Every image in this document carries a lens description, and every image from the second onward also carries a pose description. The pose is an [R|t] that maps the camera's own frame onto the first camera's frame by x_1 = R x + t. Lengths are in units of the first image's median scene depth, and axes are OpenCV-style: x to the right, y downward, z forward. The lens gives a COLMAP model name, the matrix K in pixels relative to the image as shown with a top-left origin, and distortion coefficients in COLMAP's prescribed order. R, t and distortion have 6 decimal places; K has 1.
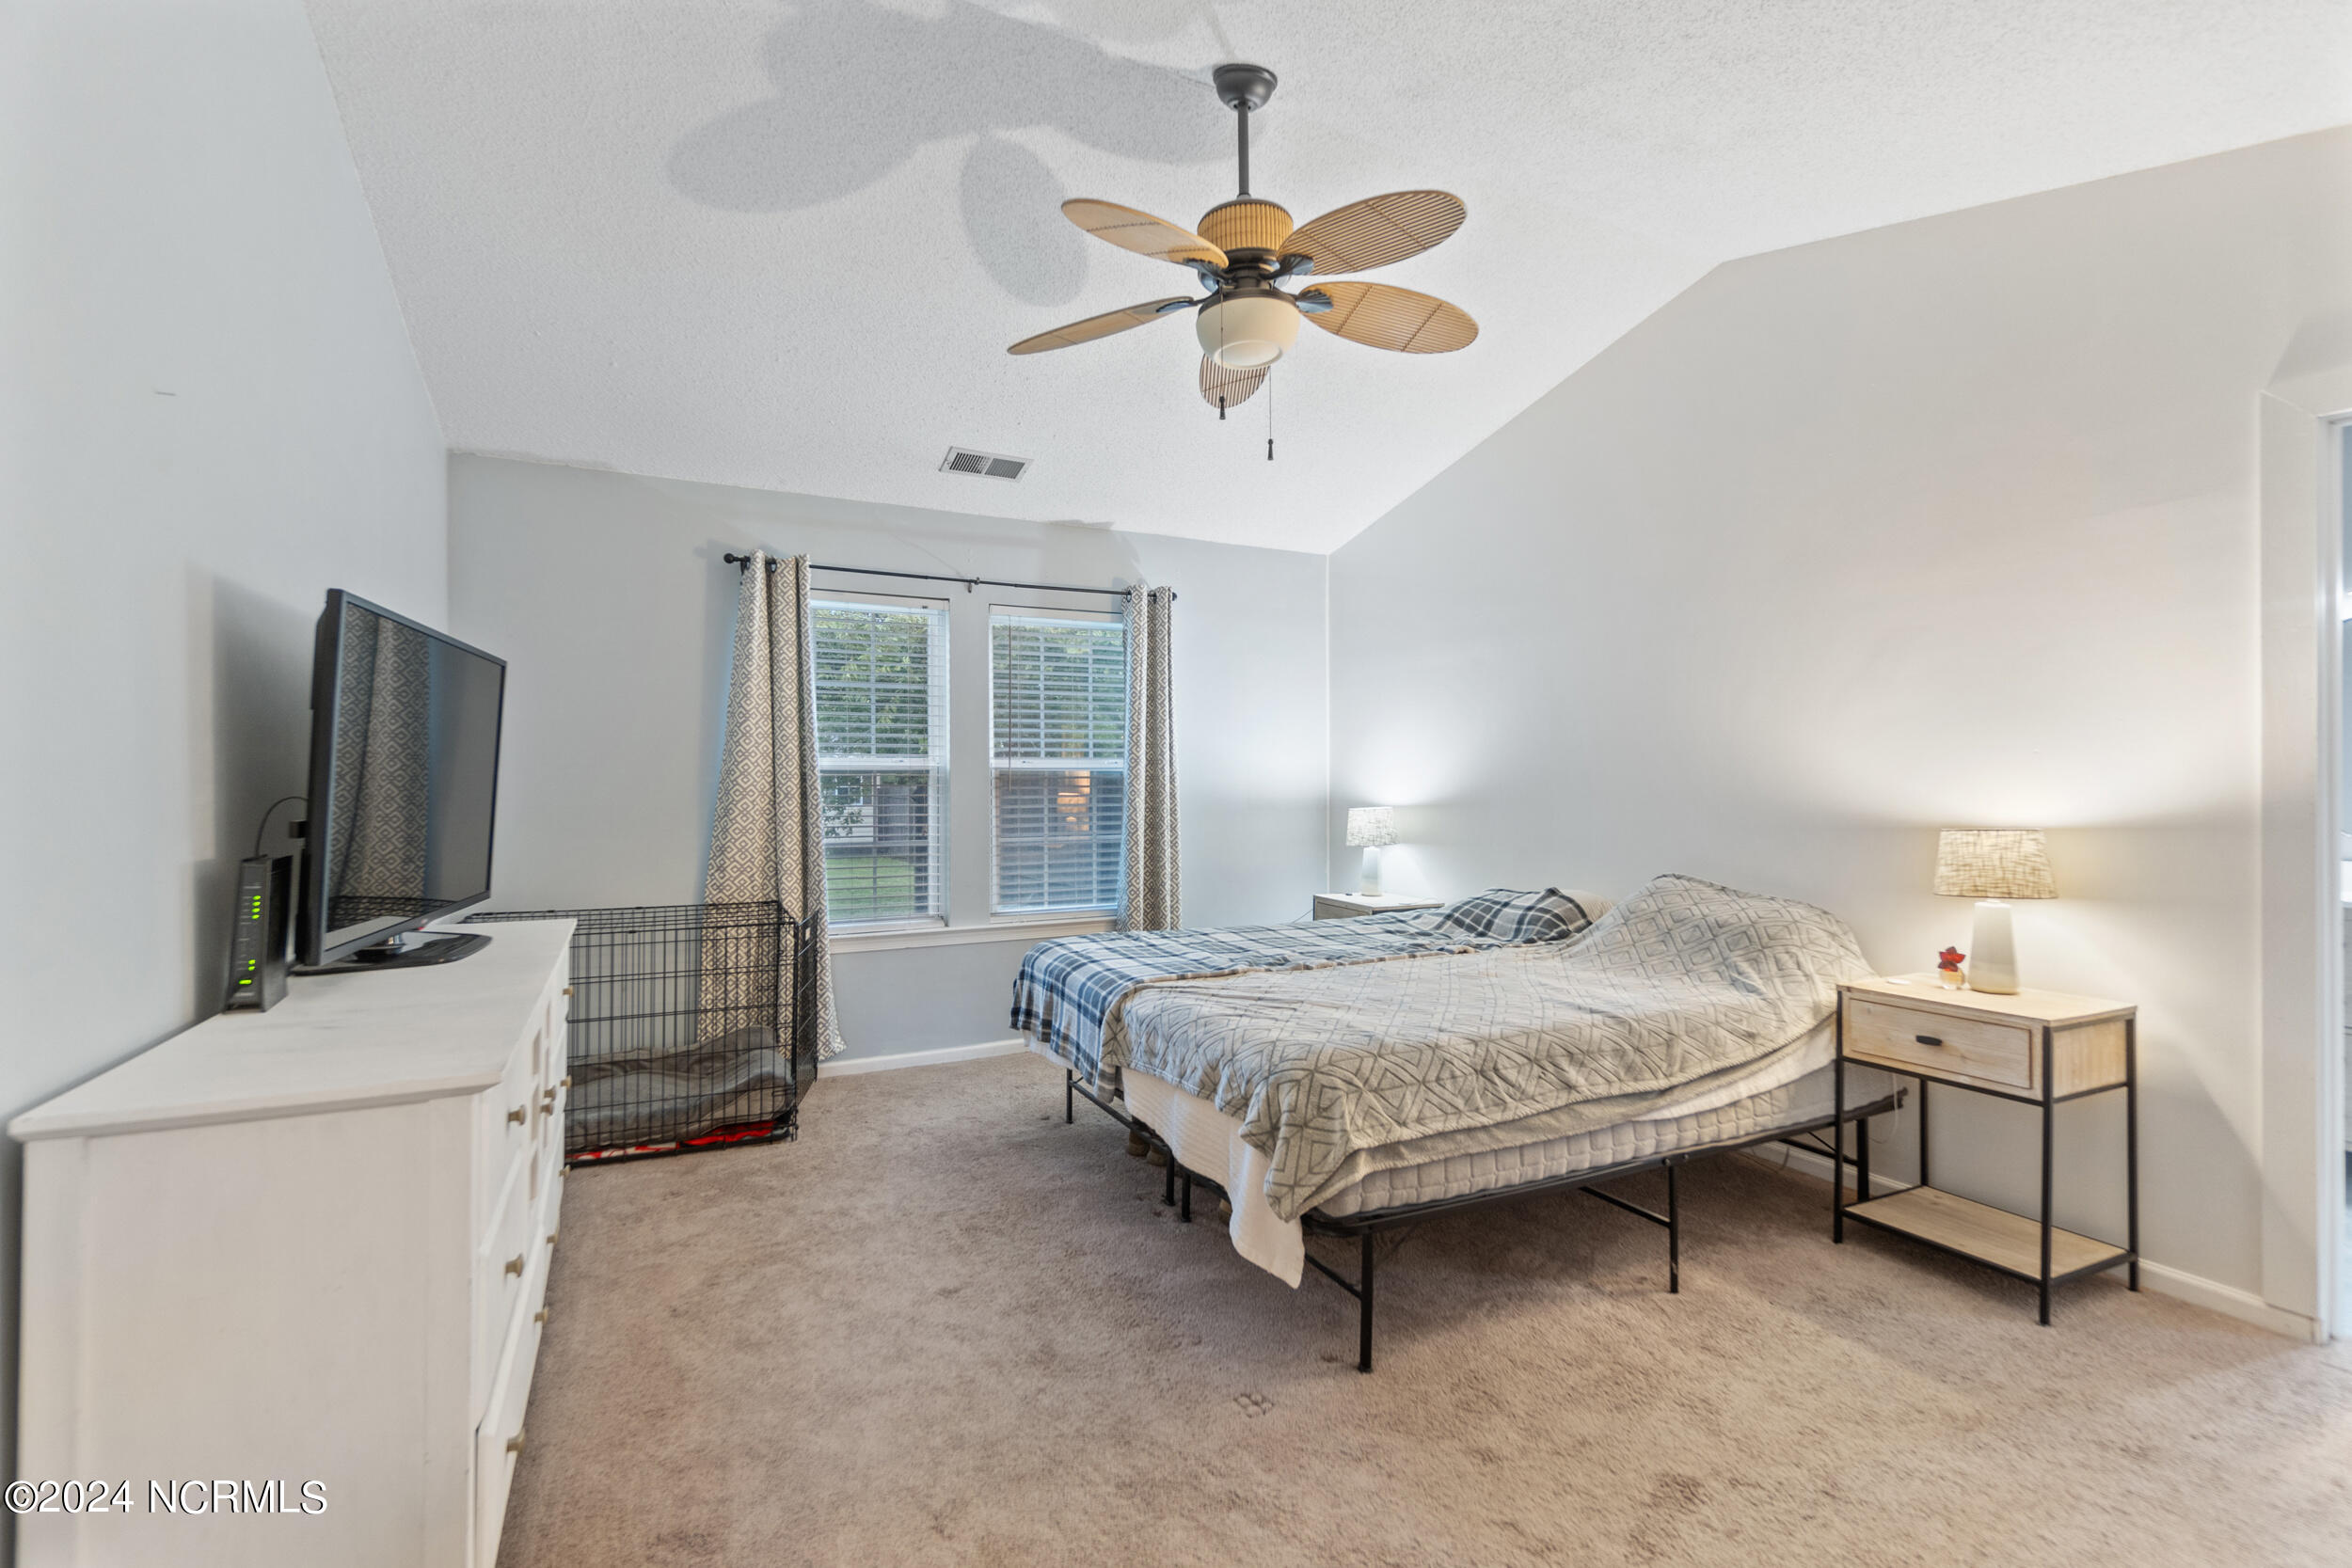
lens RADIAL K [[1024.6, 0, 1142.8], [0, 1024.6, 771.4], [0, 0, 1]] dist [-0.005995, 0.000651]
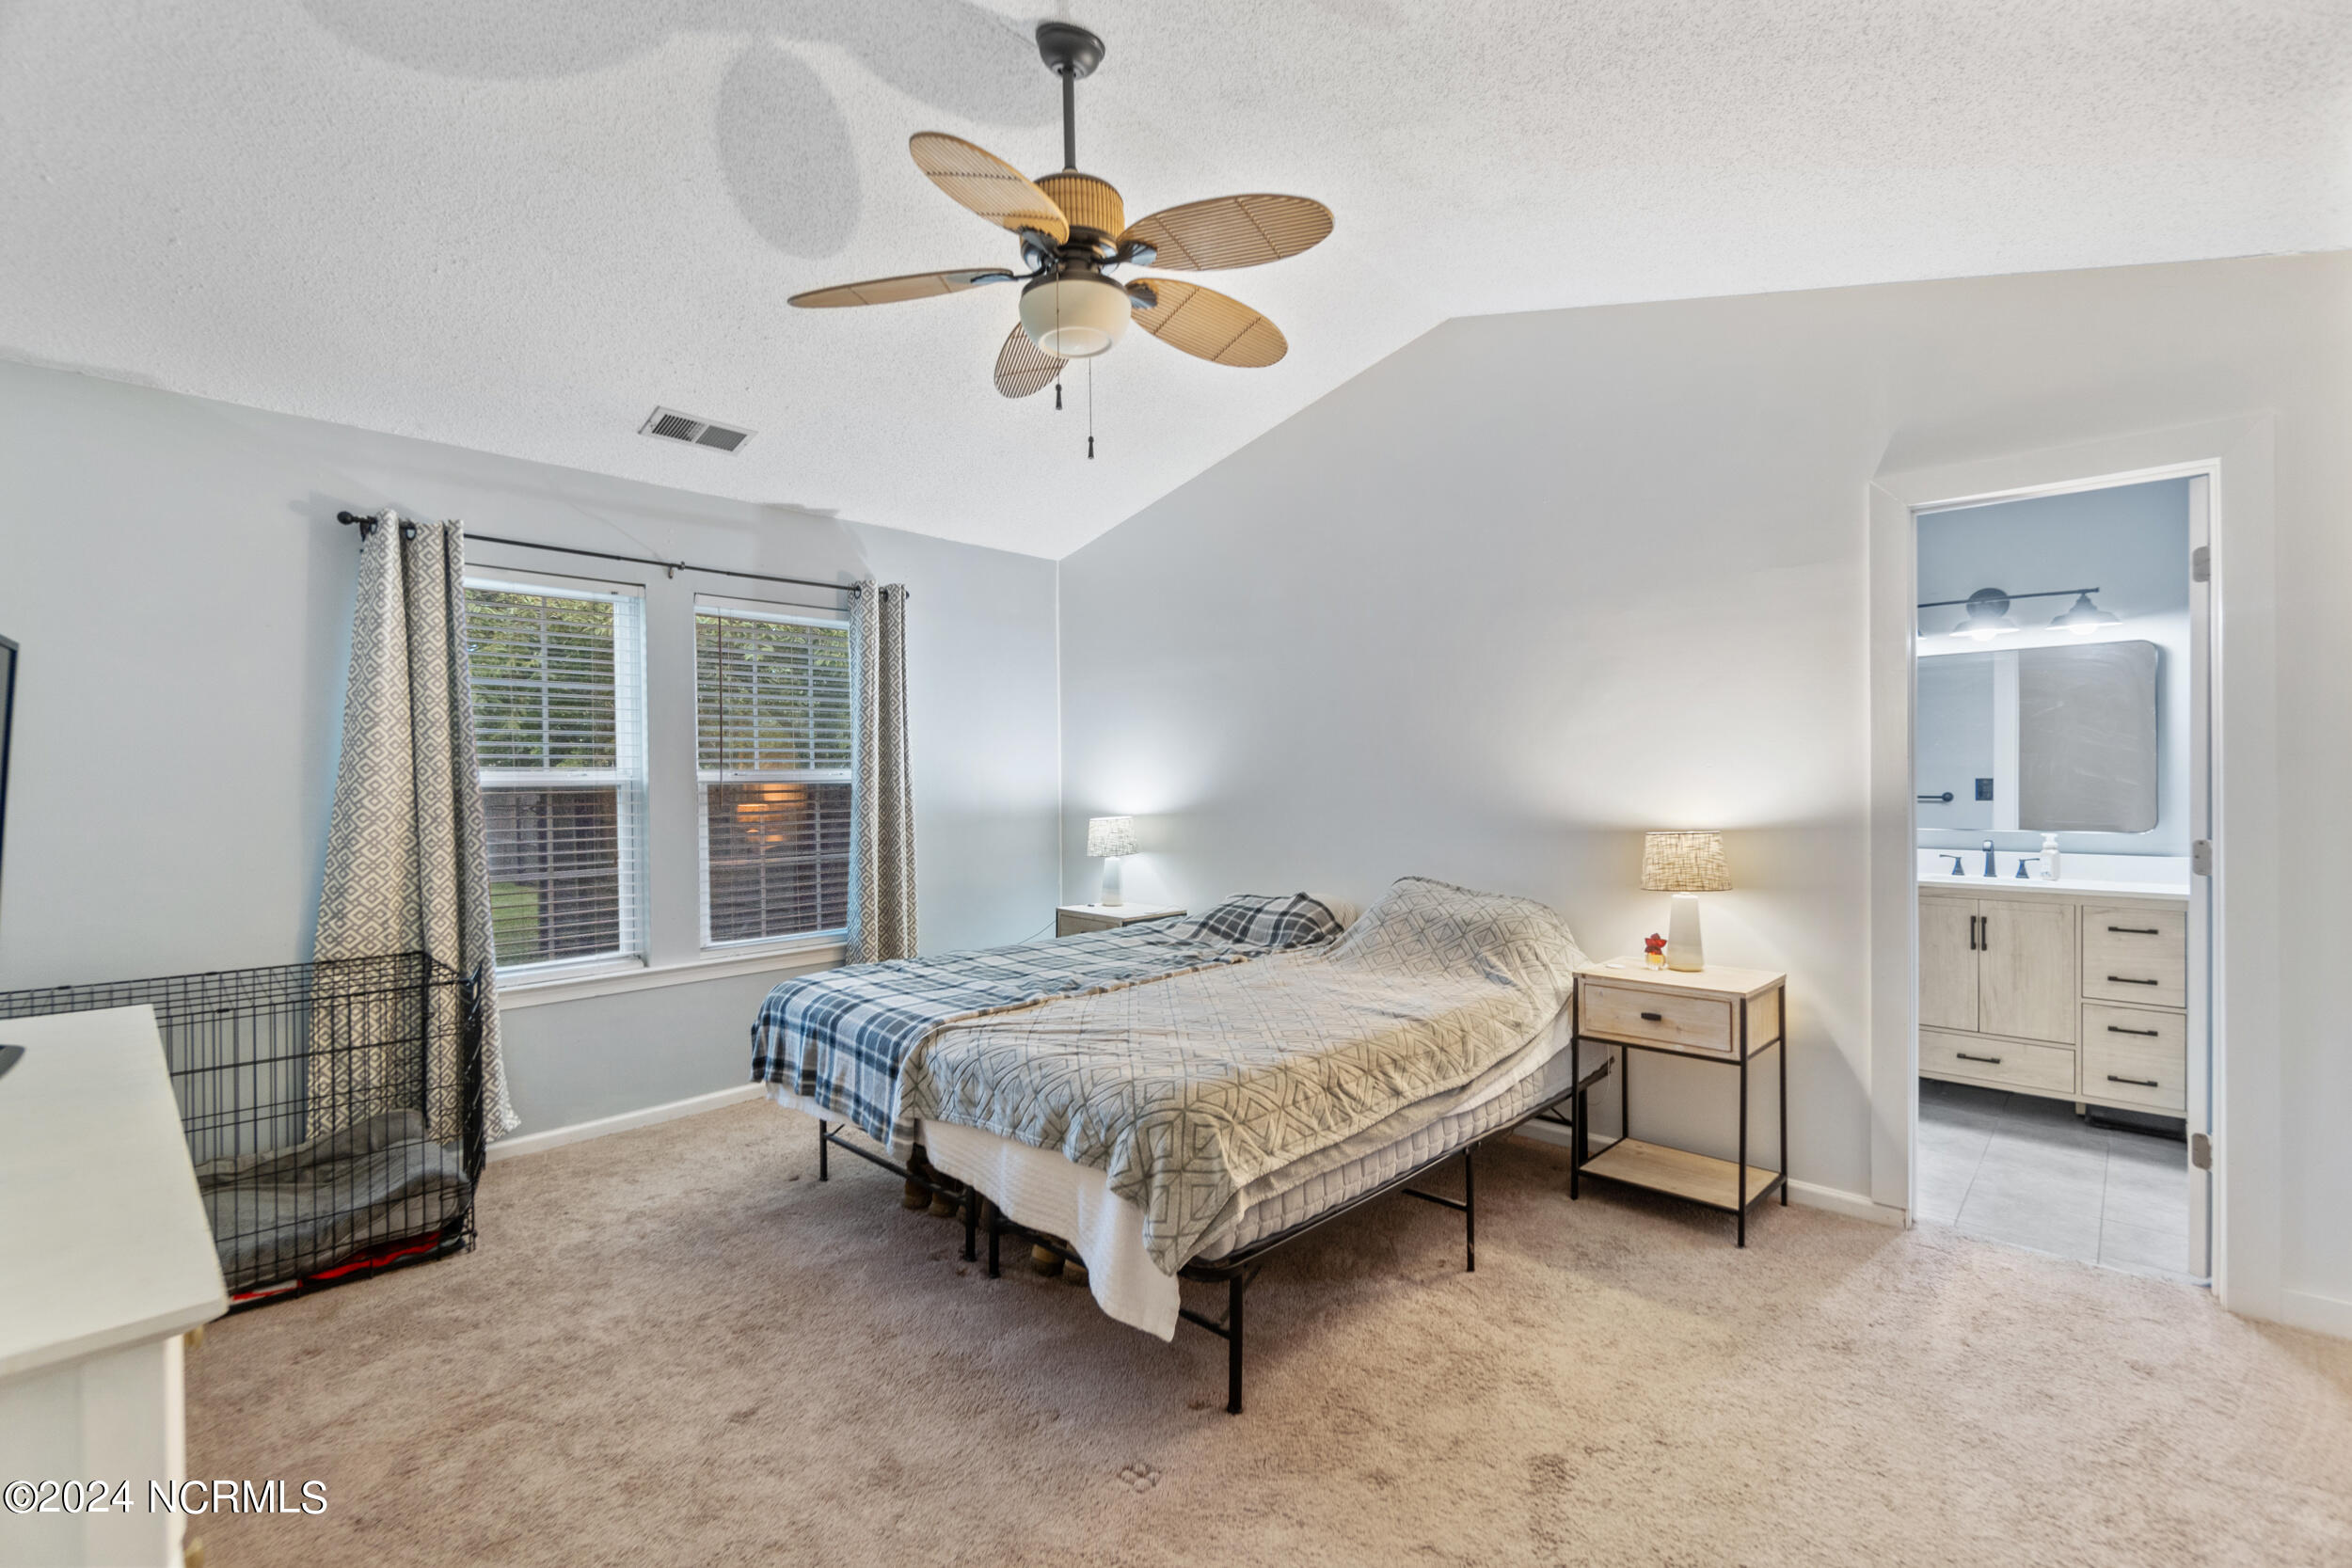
lens RADIAL K [[1024.6, 0, 1175.0], [0, 1024.6, 786.5], [0, 0, 1]] dist [-0.005995, 0.000651]
pose [[0.941370, -0.010036, 0.337226, -0.118022], [0.006335, 0.999907, 0.012072, -0.014025], [-0.337316, -0.009227, 0.941346, 0.083783]]
